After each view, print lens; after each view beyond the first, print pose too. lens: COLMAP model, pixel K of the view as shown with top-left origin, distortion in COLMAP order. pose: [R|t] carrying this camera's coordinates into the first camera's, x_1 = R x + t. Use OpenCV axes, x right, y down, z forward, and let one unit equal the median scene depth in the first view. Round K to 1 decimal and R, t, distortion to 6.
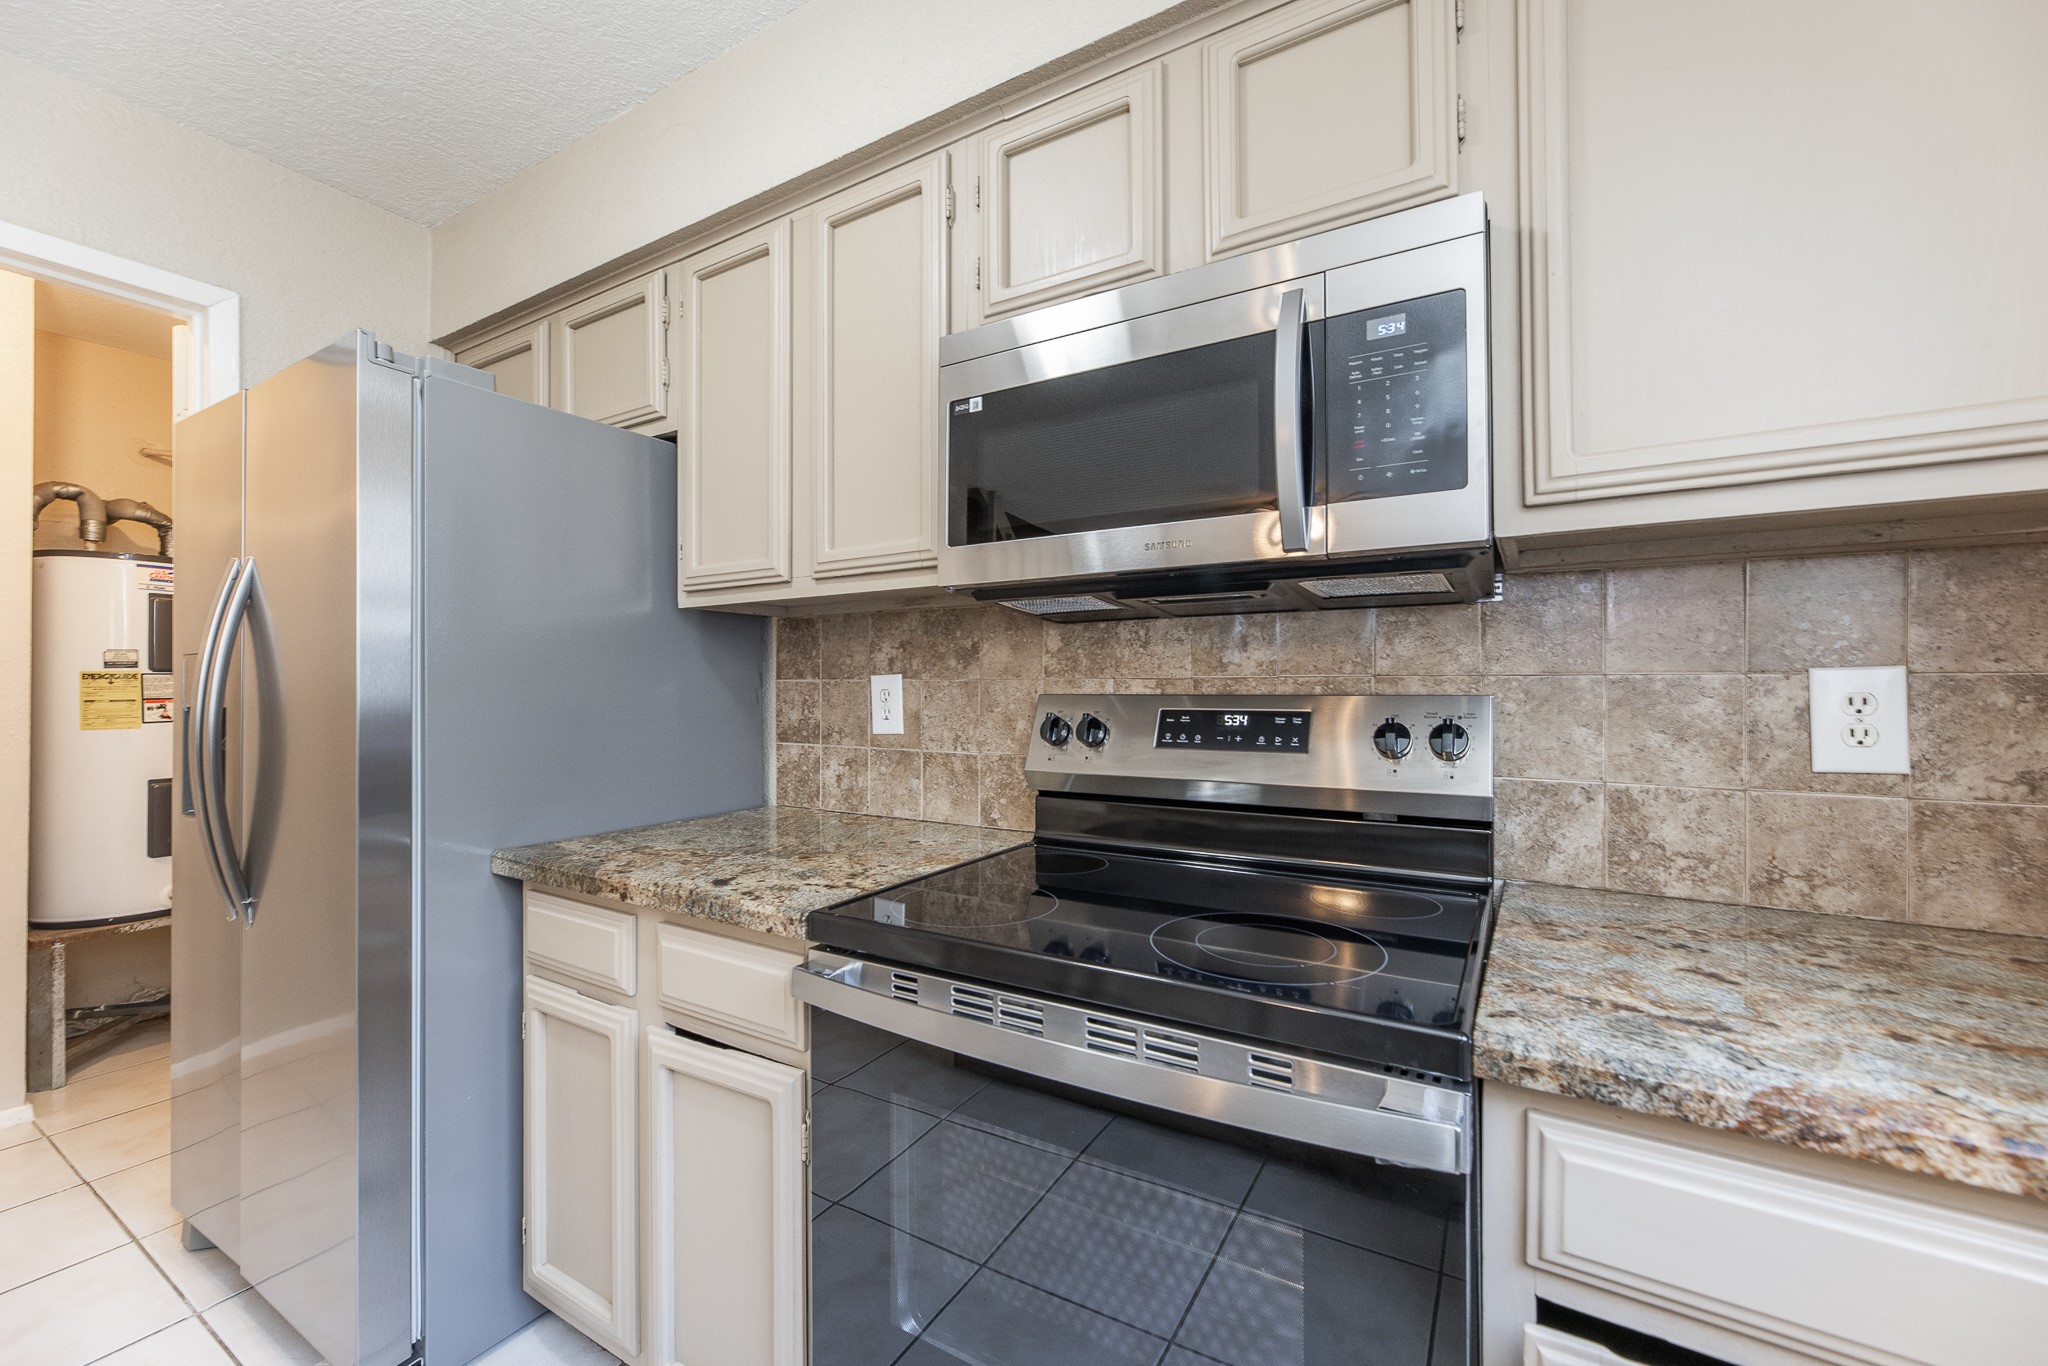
lens RADIAL K [[817.3, 0, 1034.6], [0, 817.3, 682.7], [0, 0, 1]] dist [0.001422, 0.000290]
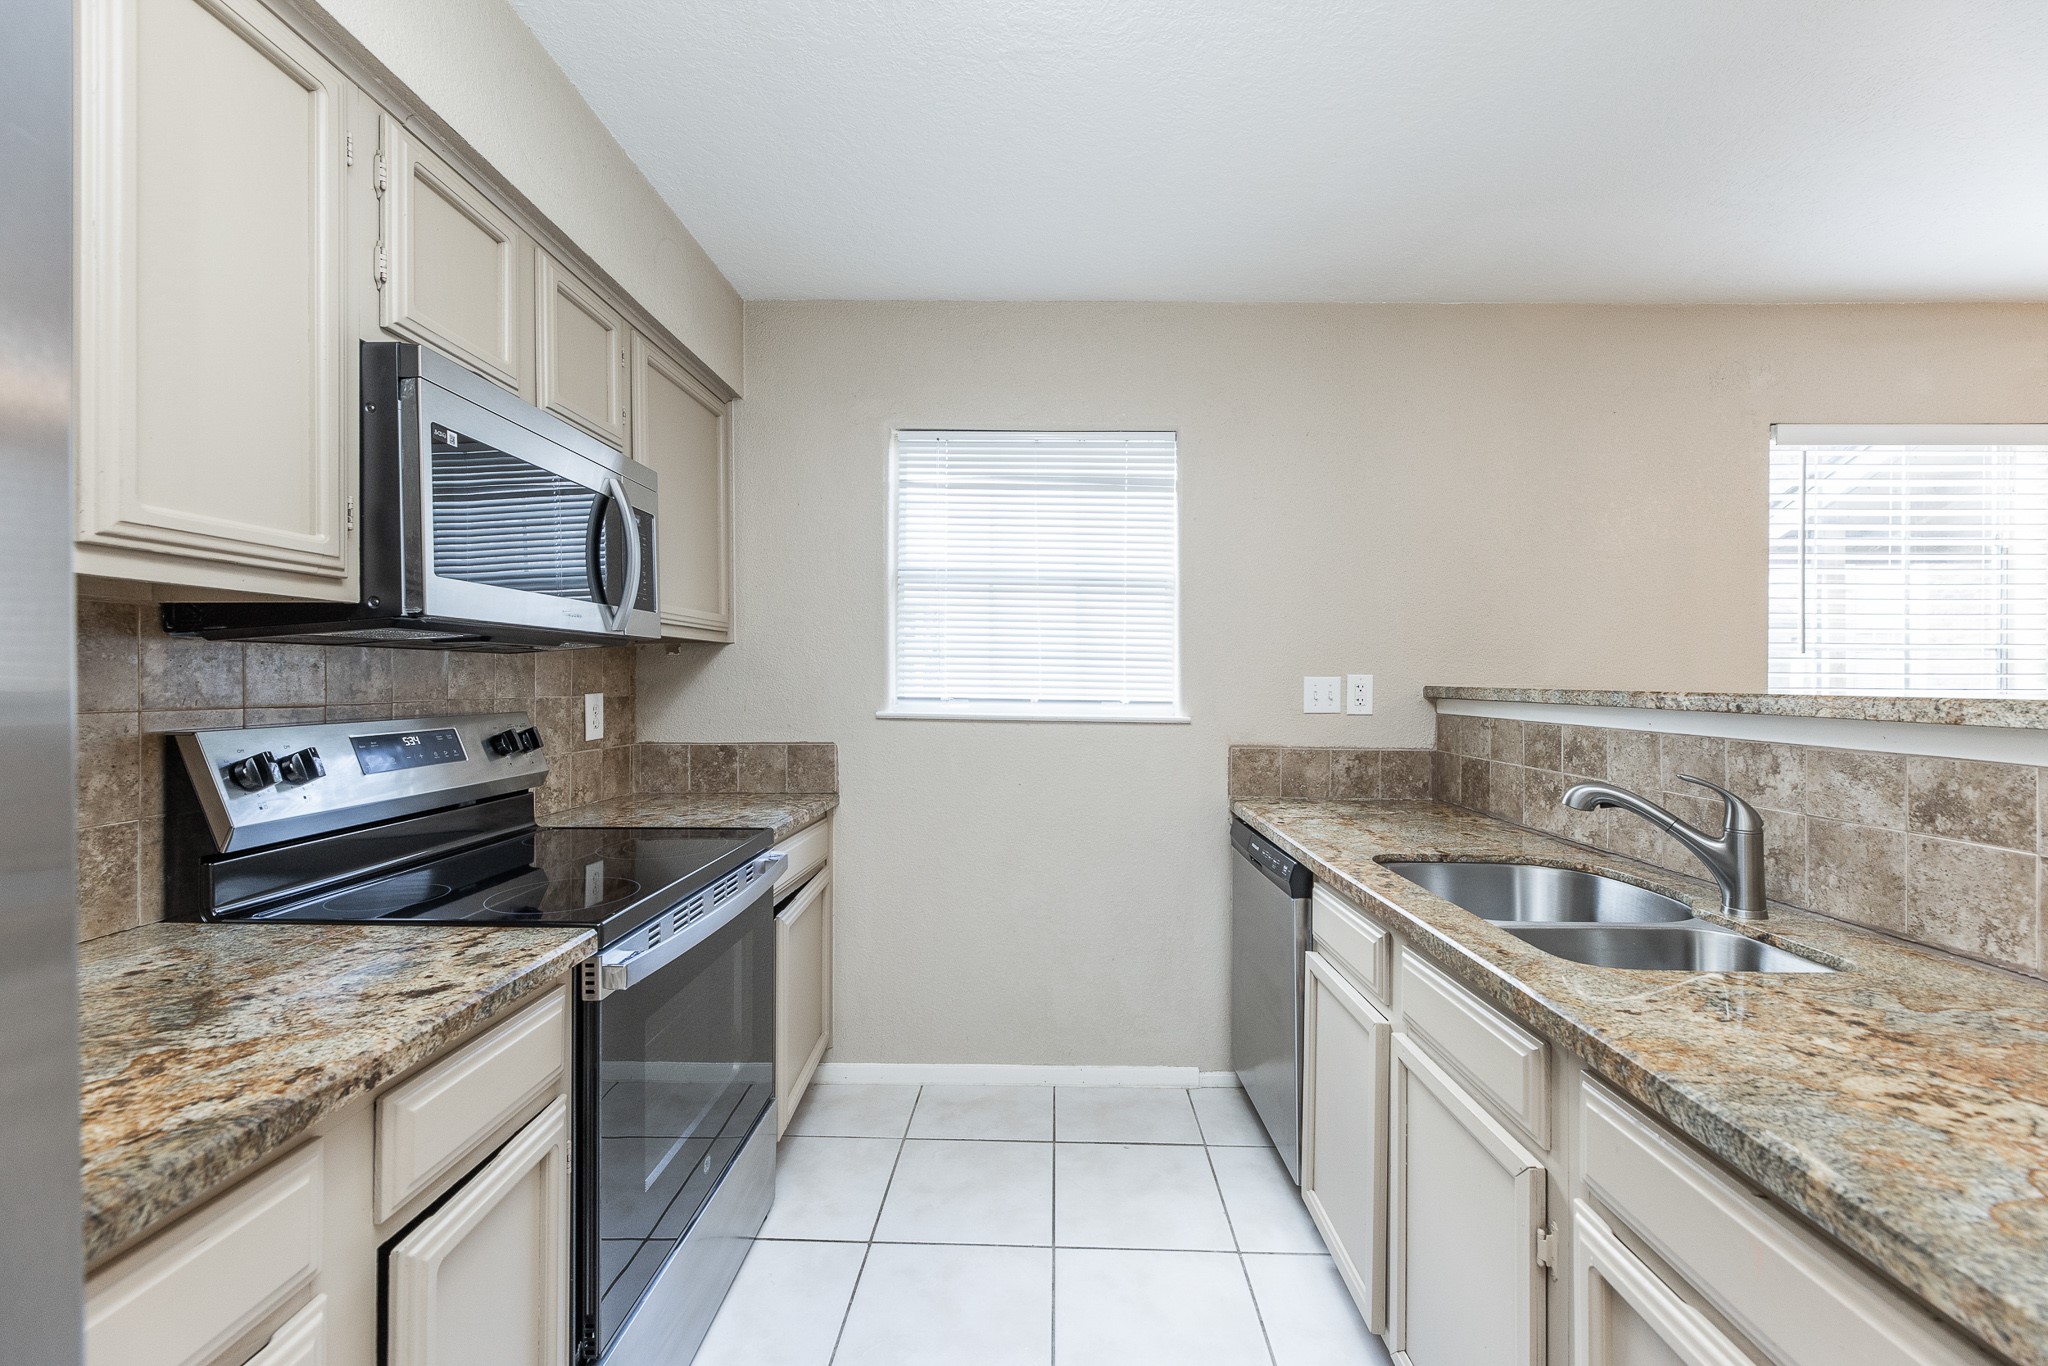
lens RADIAL K [[817.3, 0, 1034.6], [0, 817.3, 682.7], [0, 0, 1]] dist [0.001422, 0.000290]
pose [[-0.501591, -0.001943, 0.865103, -1.146980], [-0.007013, 0.999974, -0.001820, -0.039111], [-0.865076, -0.006980, -0.501592, 0.779312]]
